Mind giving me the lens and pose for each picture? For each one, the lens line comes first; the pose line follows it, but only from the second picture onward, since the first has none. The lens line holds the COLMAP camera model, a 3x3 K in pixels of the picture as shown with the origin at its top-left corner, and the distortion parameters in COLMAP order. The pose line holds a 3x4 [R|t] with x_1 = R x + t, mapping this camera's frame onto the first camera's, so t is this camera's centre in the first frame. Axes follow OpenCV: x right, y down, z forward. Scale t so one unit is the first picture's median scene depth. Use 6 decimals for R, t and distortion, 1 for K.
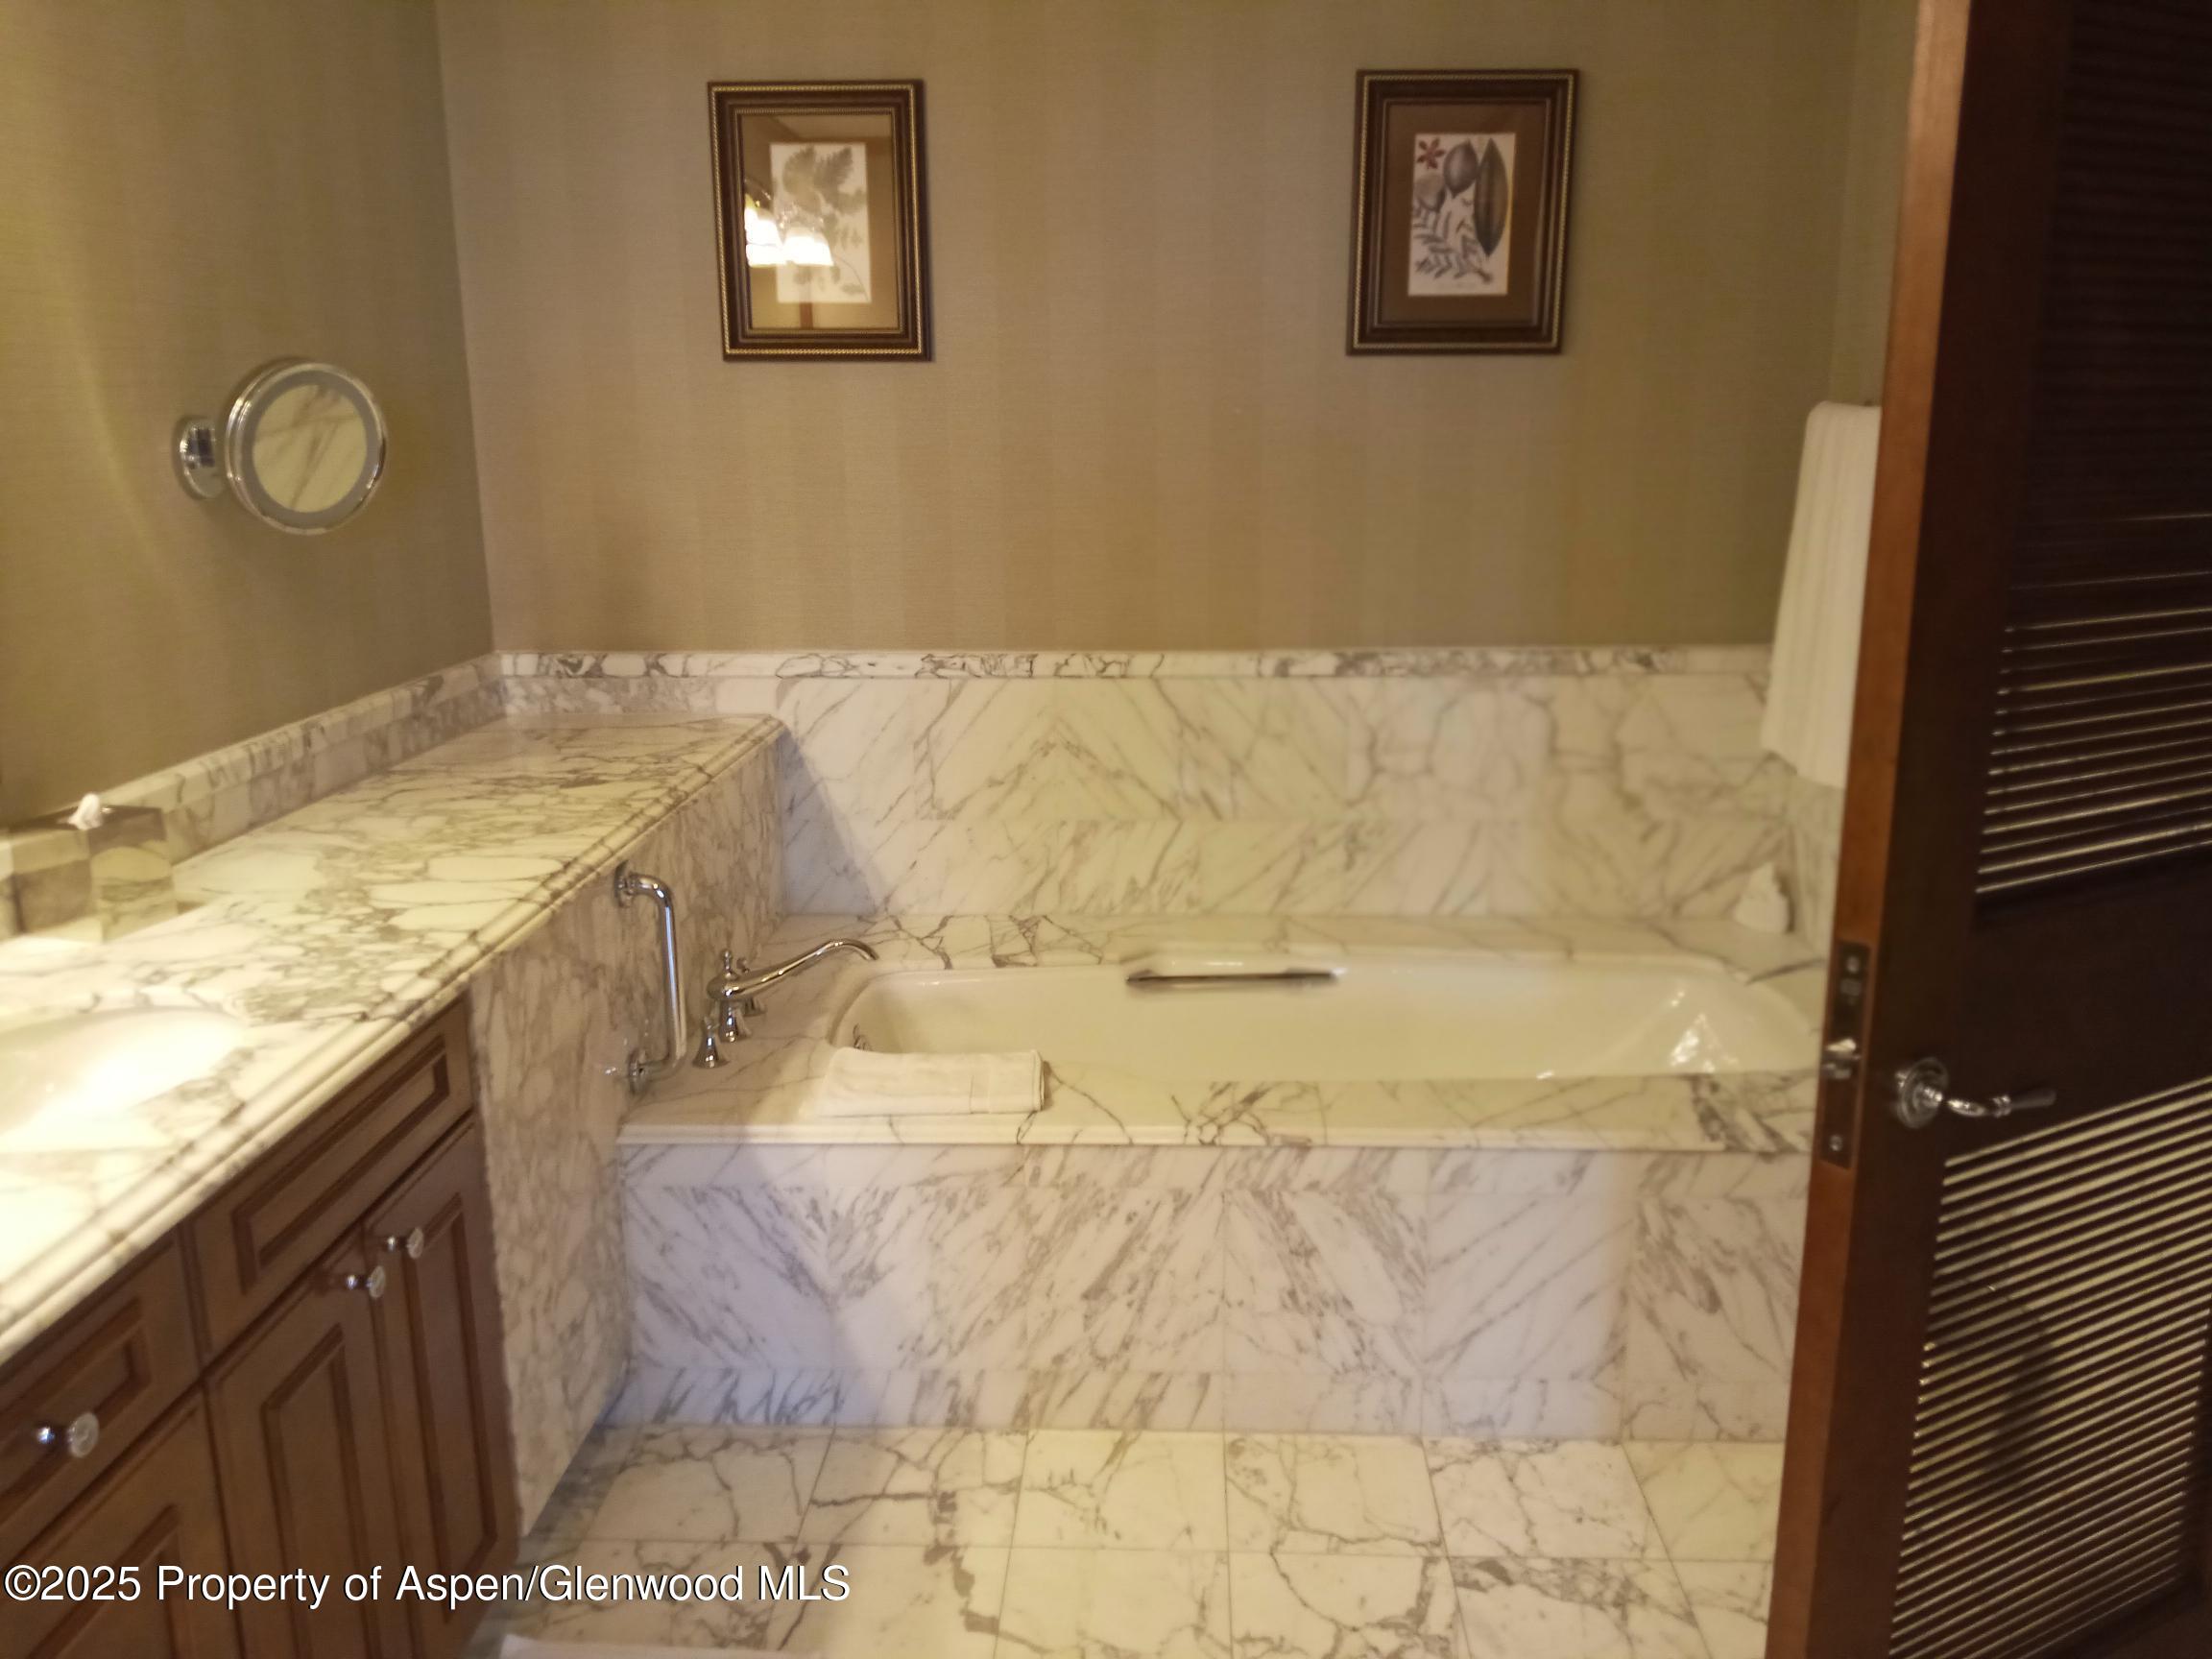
lens RADIAL K [[1657.3, 0, 1115.2], [0, 1657.3, 820.9], [0, 0, 1]] dist [0.136273, -0.252819]
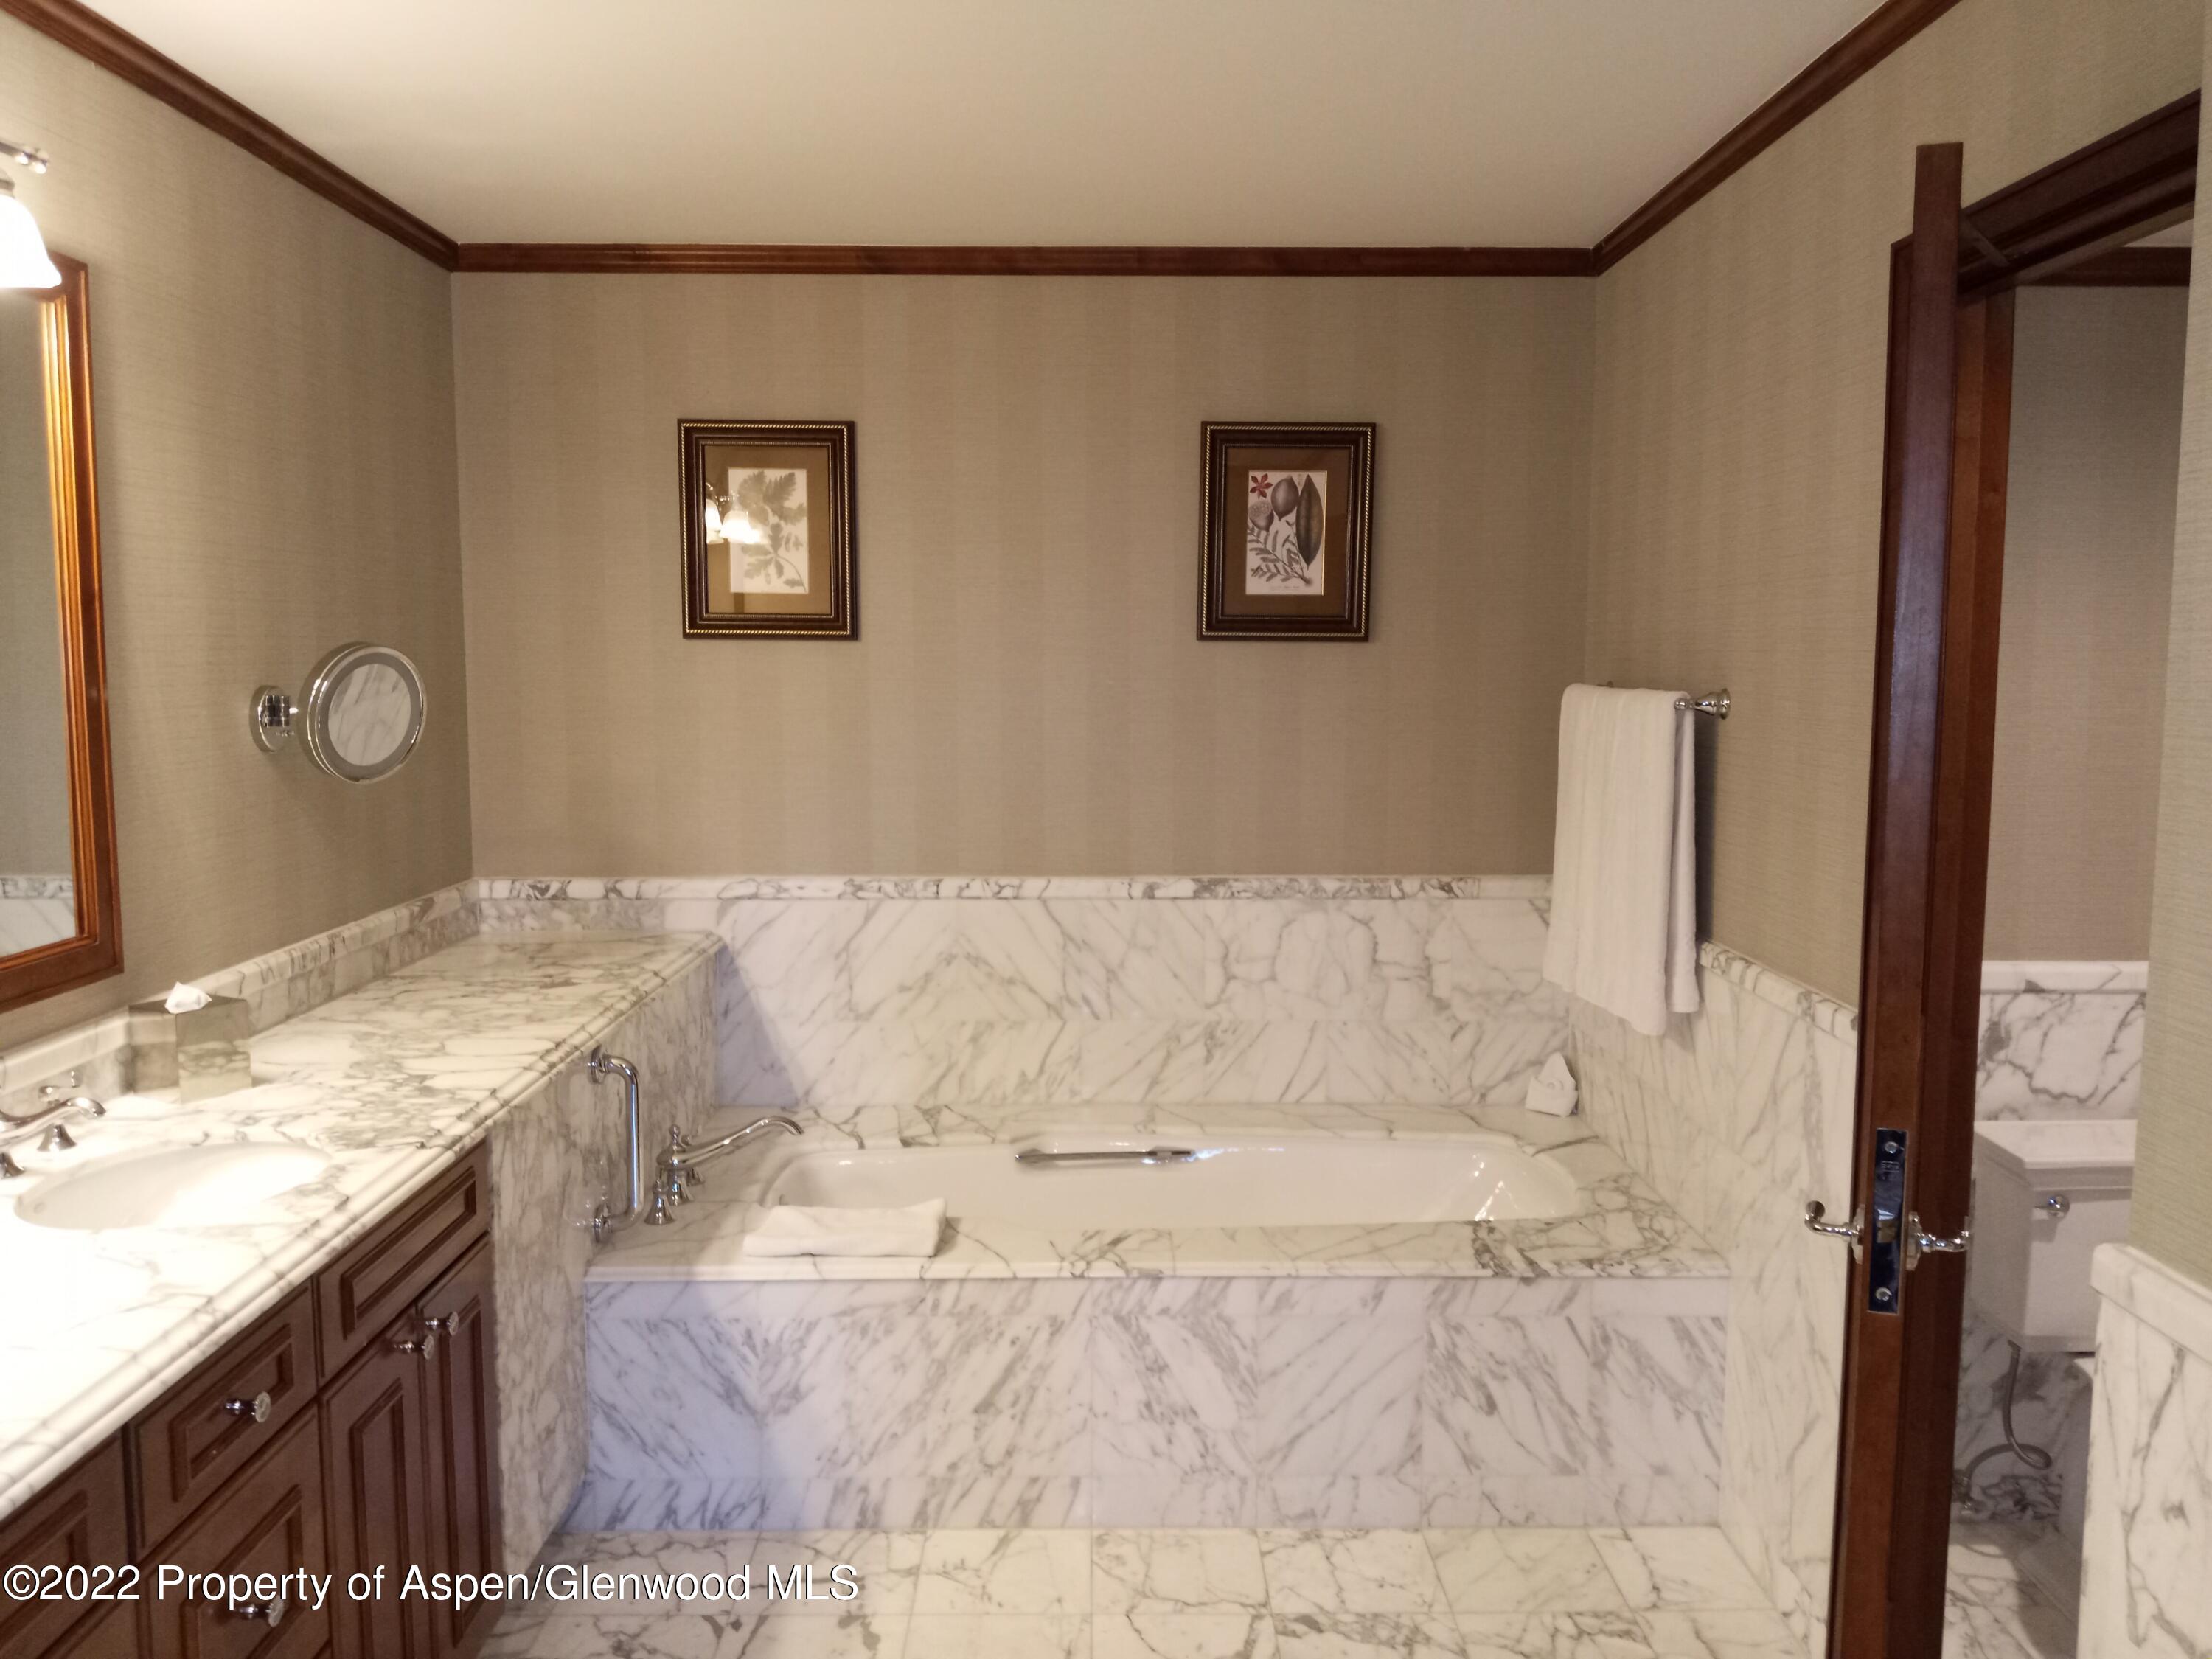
lens RADIAL K [[1655.6, 0, 1119.7], [0, 1655.6, 836.2], [0, 0, 1]] dist [0.120573, -0.221406]
pose [[0.998220, 0.004185, 0.059493, 0.011831], [0.003794, 0.991060, -0.133367, 0.036928], [-0.059520, 0.133355, 0.989279, -0.244110]]
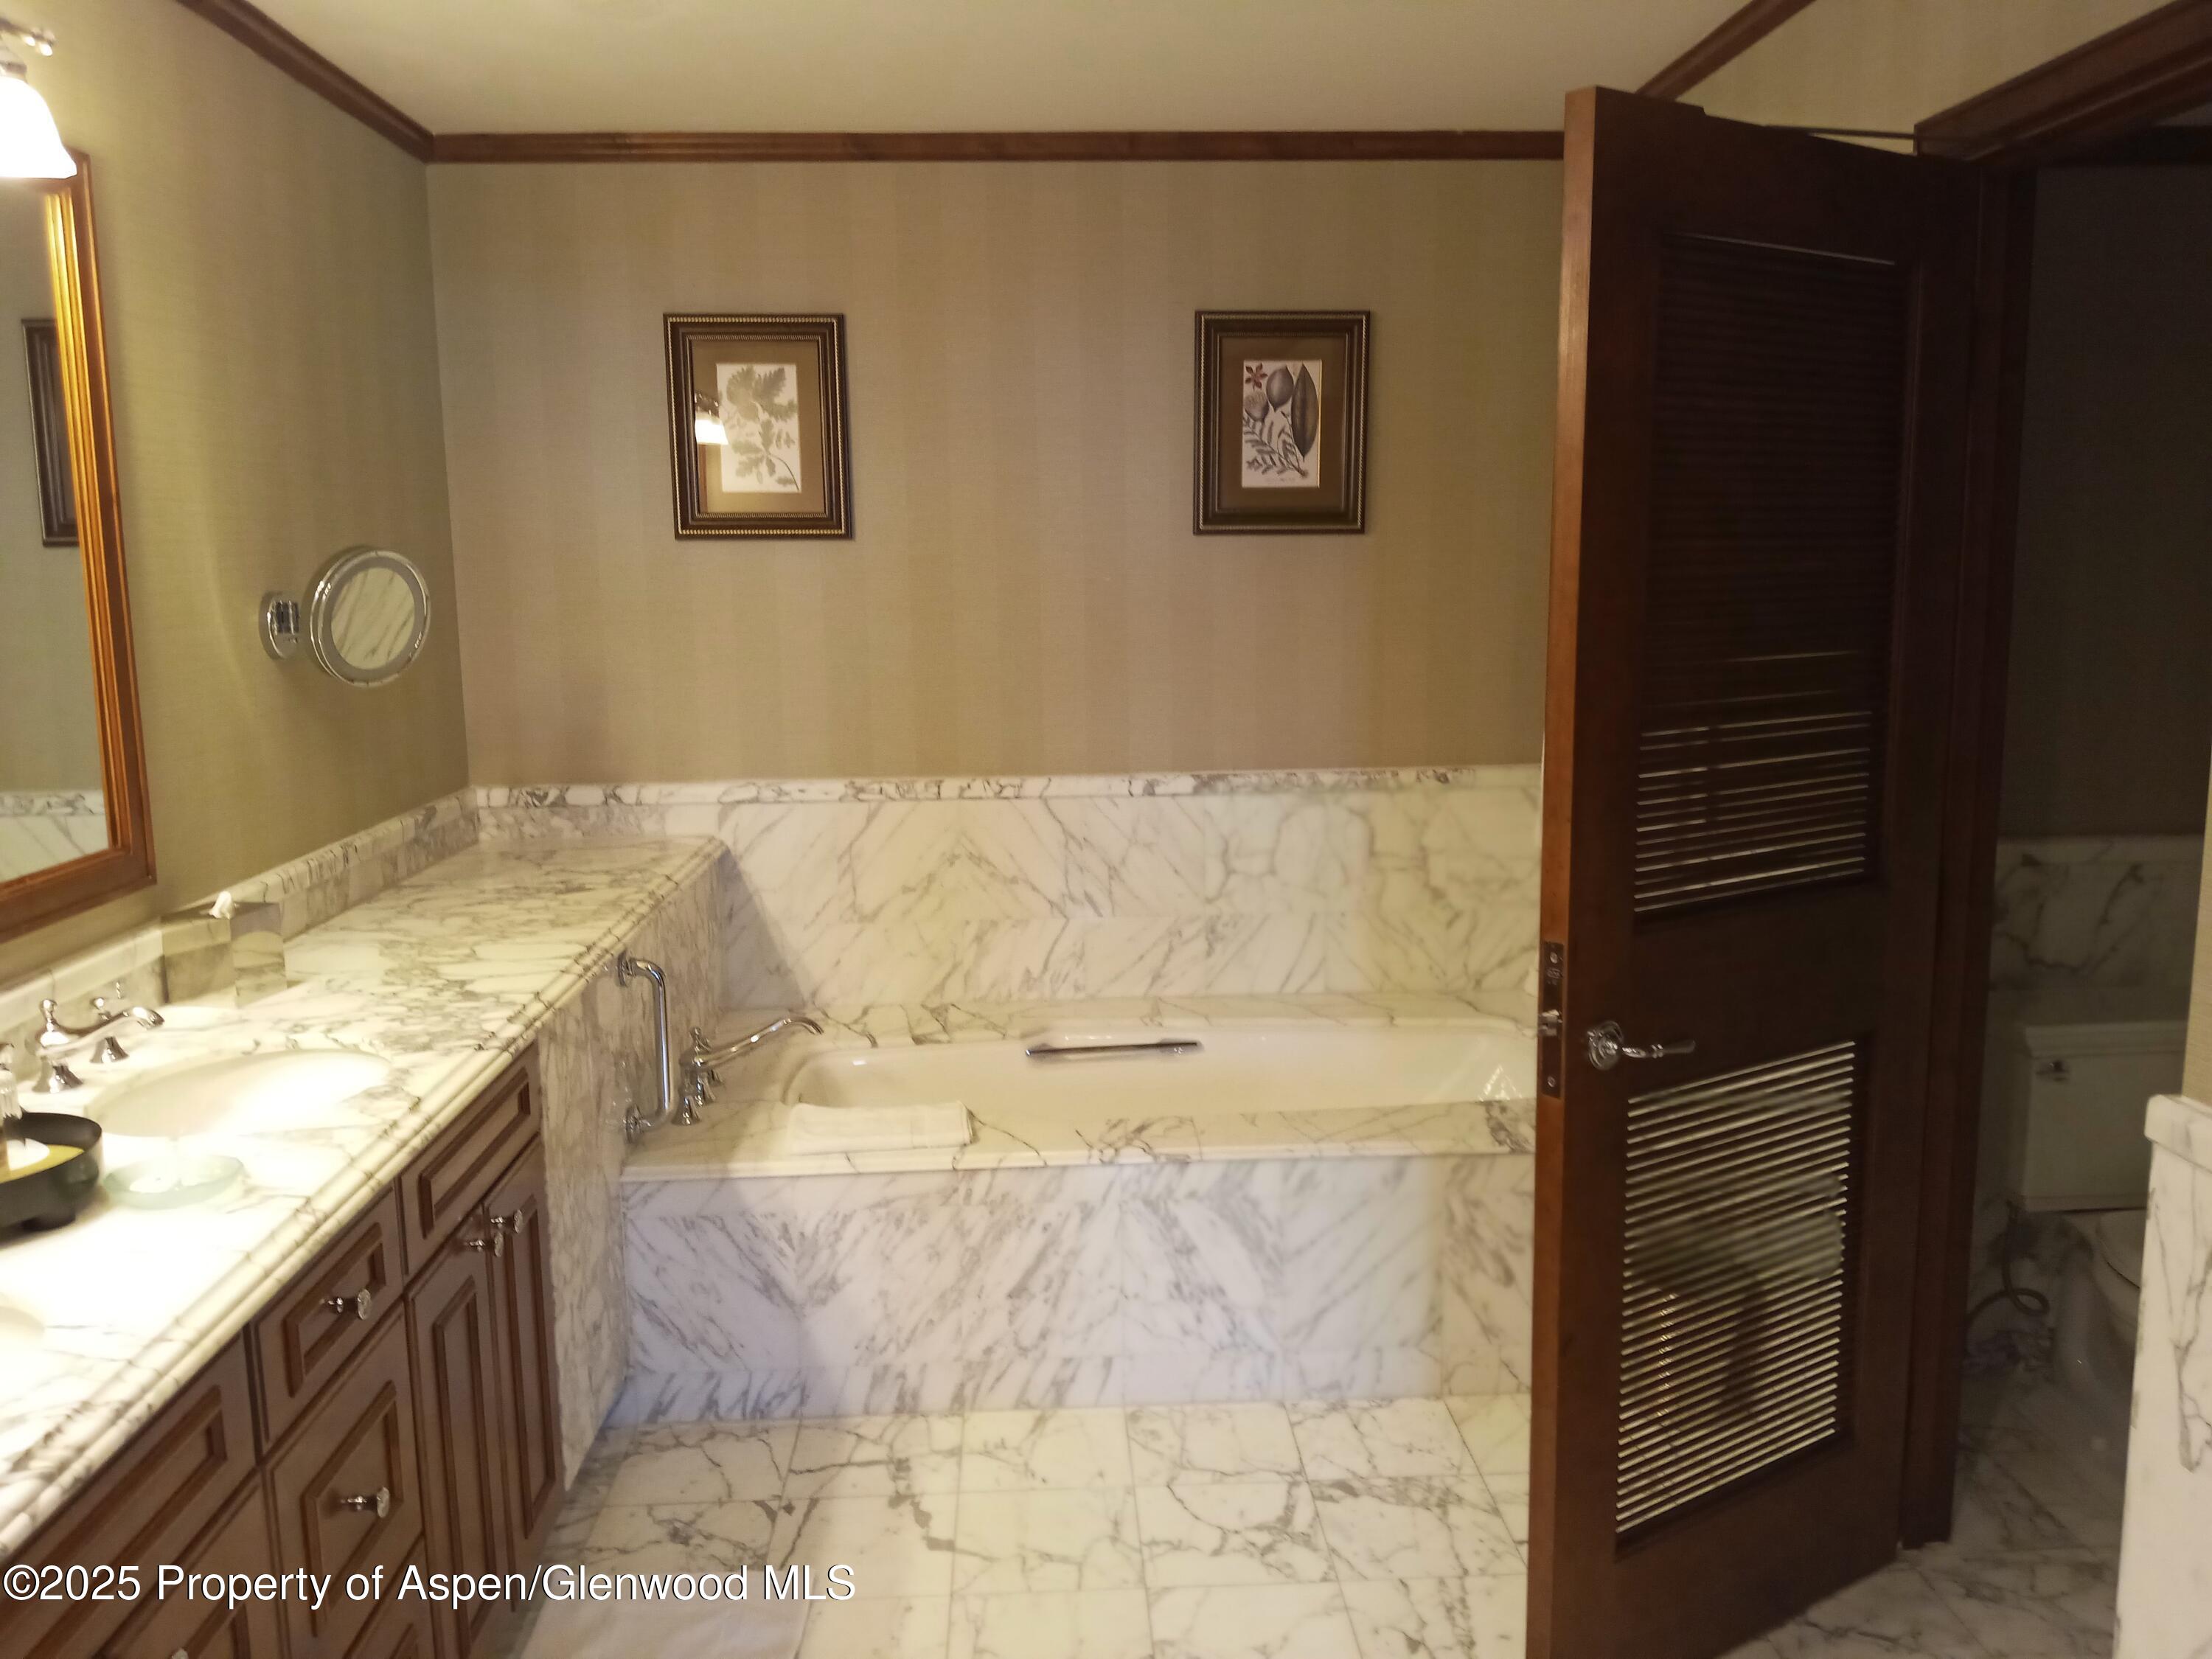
lens RADIAL K [[1657.3, 0, 1115.2], [0, 1657.3, 820.9], [0, 0, 1]] dist [0.136273, -0.252819]
pose [[0.995581, -0.018721, 0.092025, -0.046865], [0.026559, 0.996052, -0.084702, 0.043896], [-0.090076, 0.086772, 0.992148, -0.248538]]
